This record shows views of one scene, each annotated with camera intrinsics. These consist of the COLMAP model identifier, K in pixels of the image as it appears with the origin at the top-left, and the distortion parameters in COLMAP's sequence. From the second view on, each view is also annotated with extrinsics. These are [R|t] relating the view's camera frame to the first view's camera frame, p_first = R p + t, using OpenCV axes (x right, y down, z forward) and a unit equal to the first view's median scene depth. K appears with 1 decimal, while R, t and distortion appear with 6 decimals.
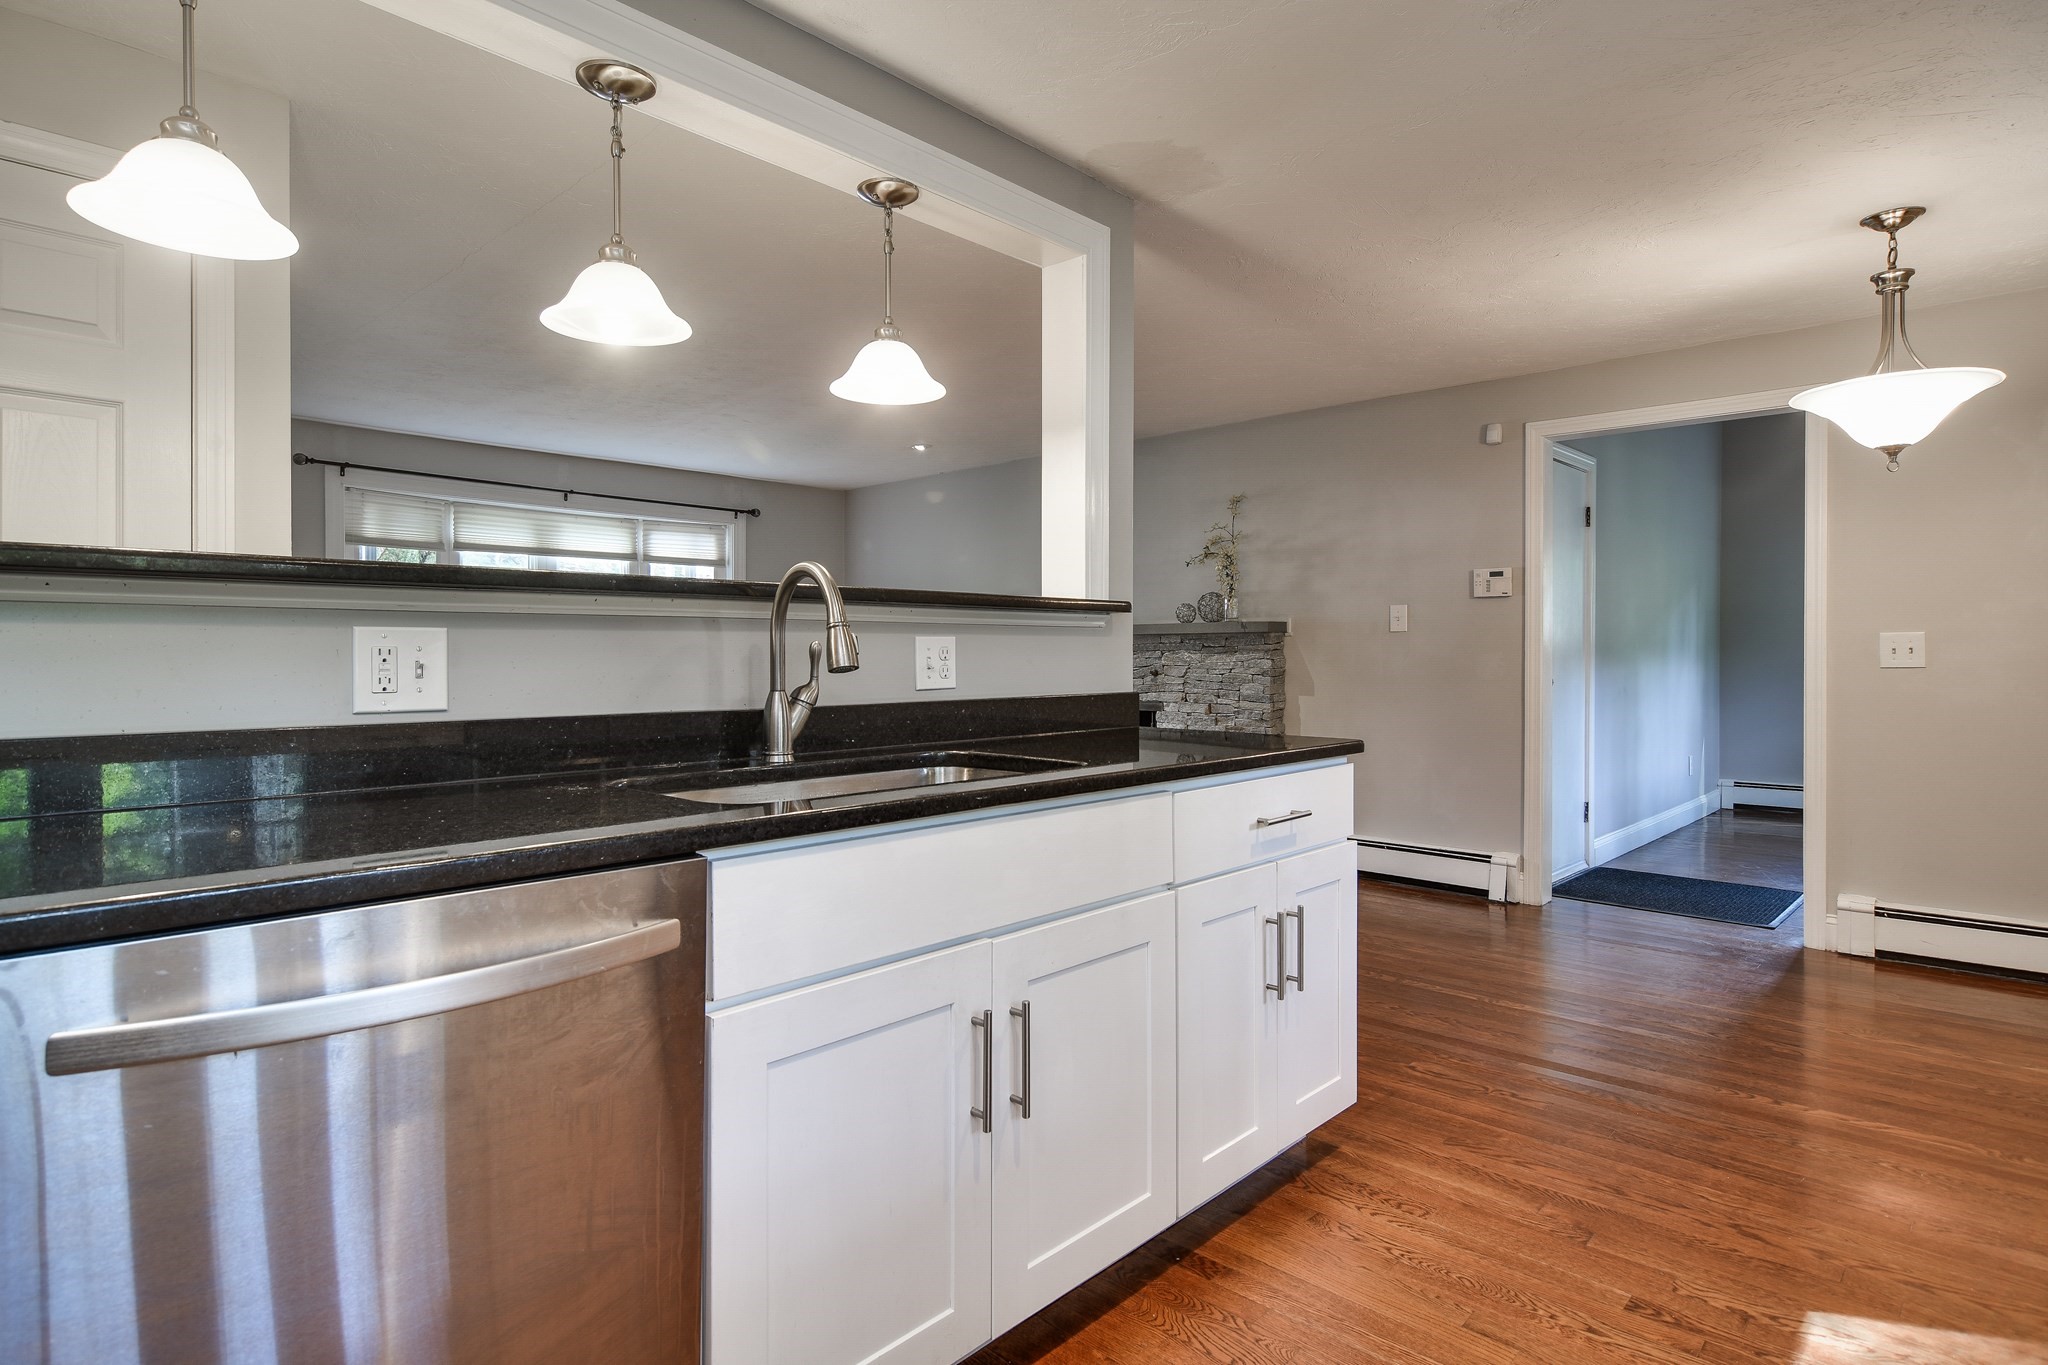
lens RADIAL K [[1097.5, 0, 1008.5], [0, 1097.5, 663.0], [0, 0, 1]] dist [0.016411, -0.011538]
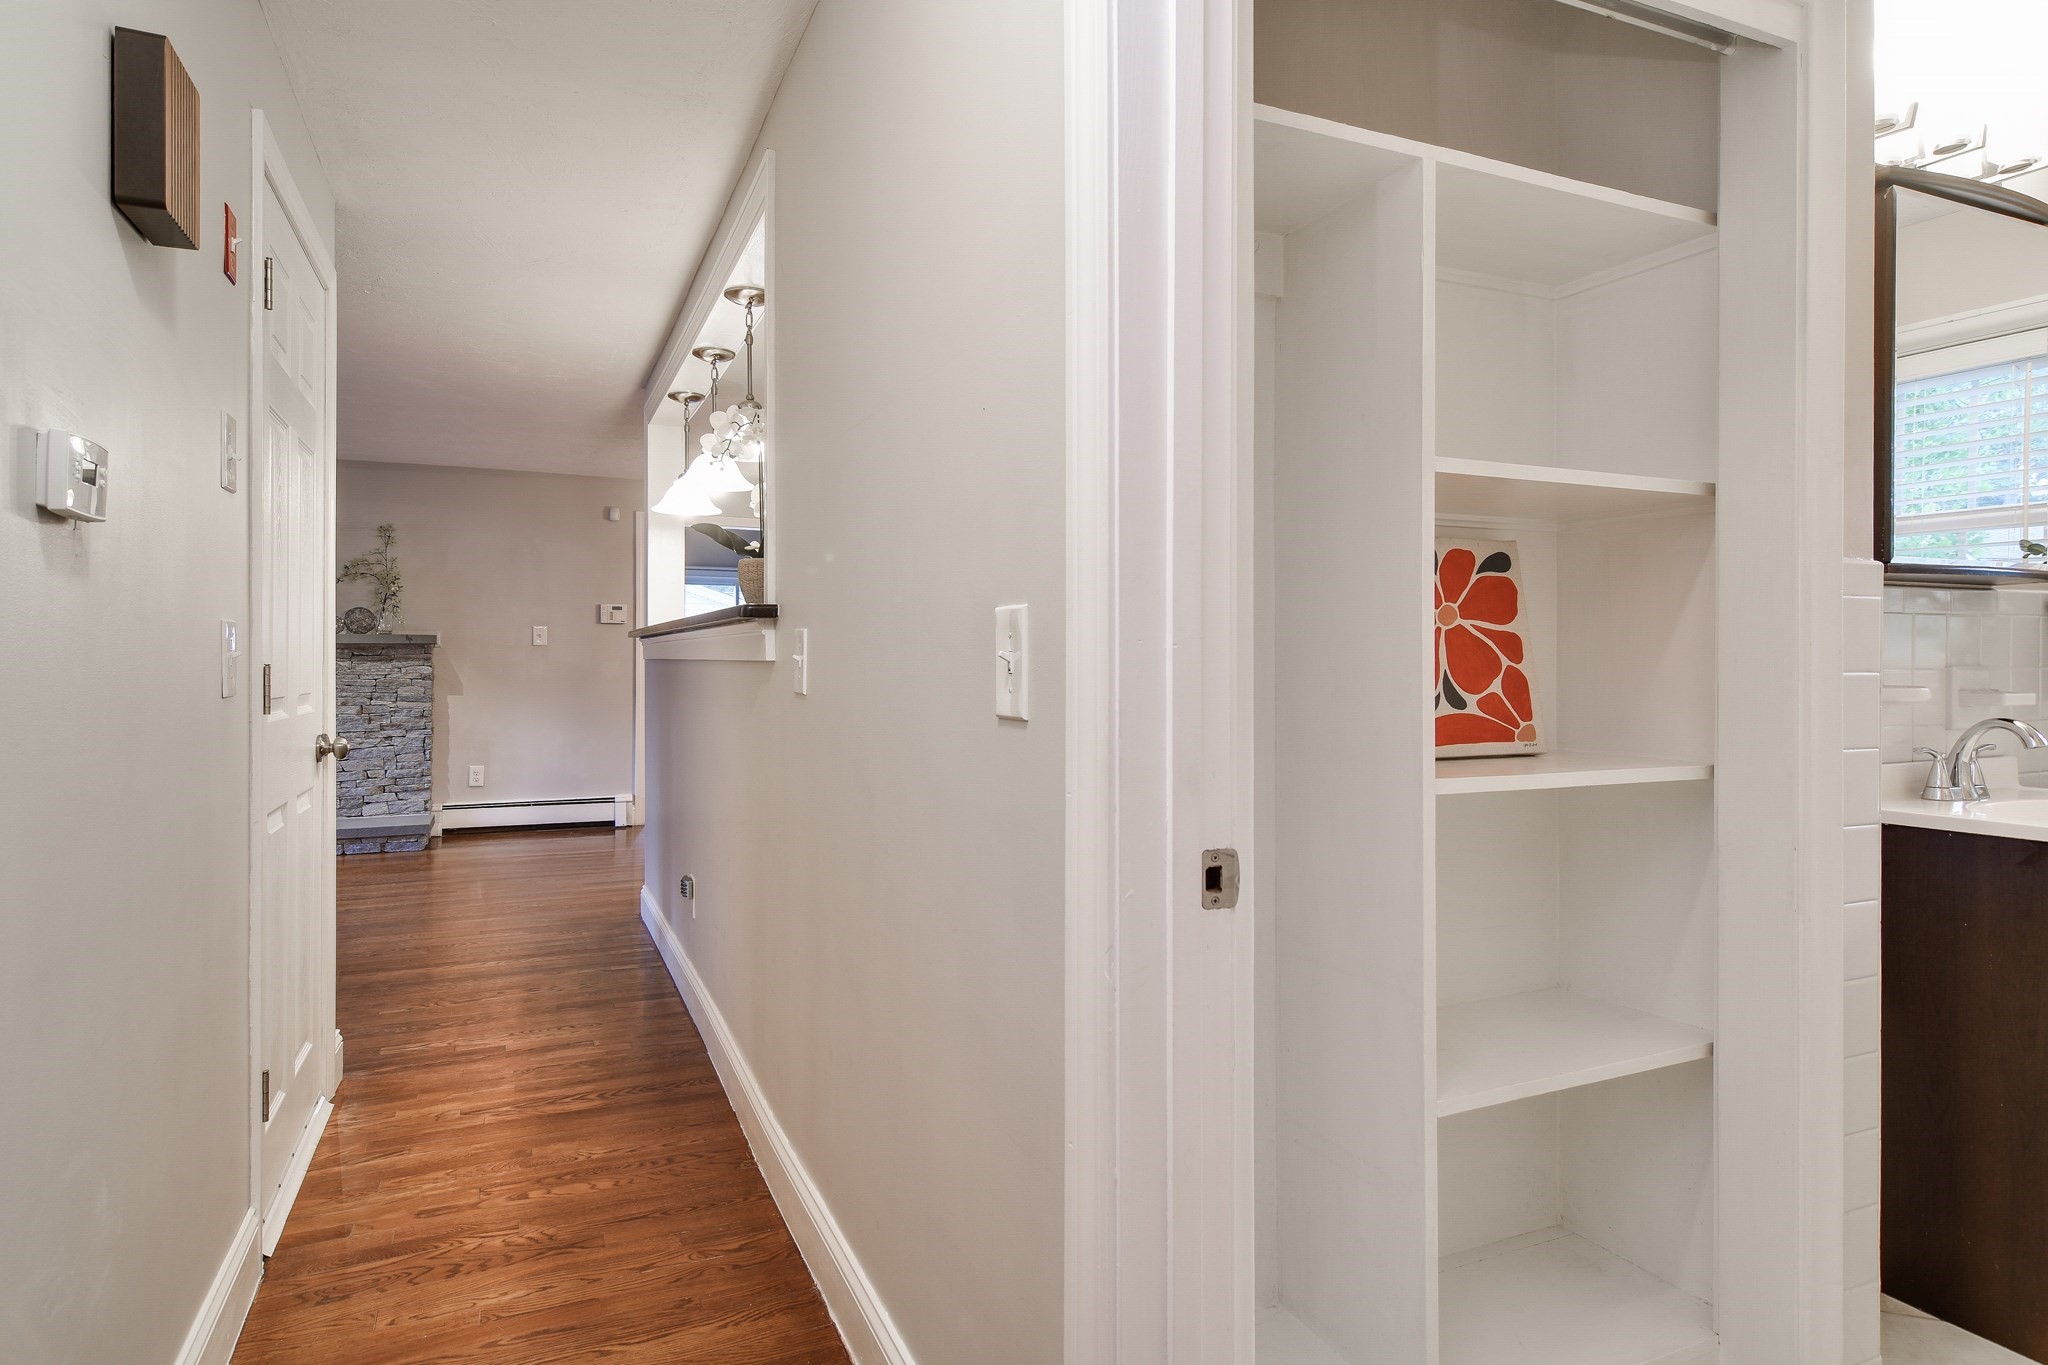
lens RADIAL K [[1097.5, 0, 1051.4], [0, 1097.5, 663.5], [0, 0, 1]] dist [0.016411, -0.011538]
pose [[0.390196, 0.000271, 0.920732, -0.861444], [0.009876, 0.999941, -0.004480, 0.008584], [-0.920679, 0.010841, 0.390170, -0.152643]]
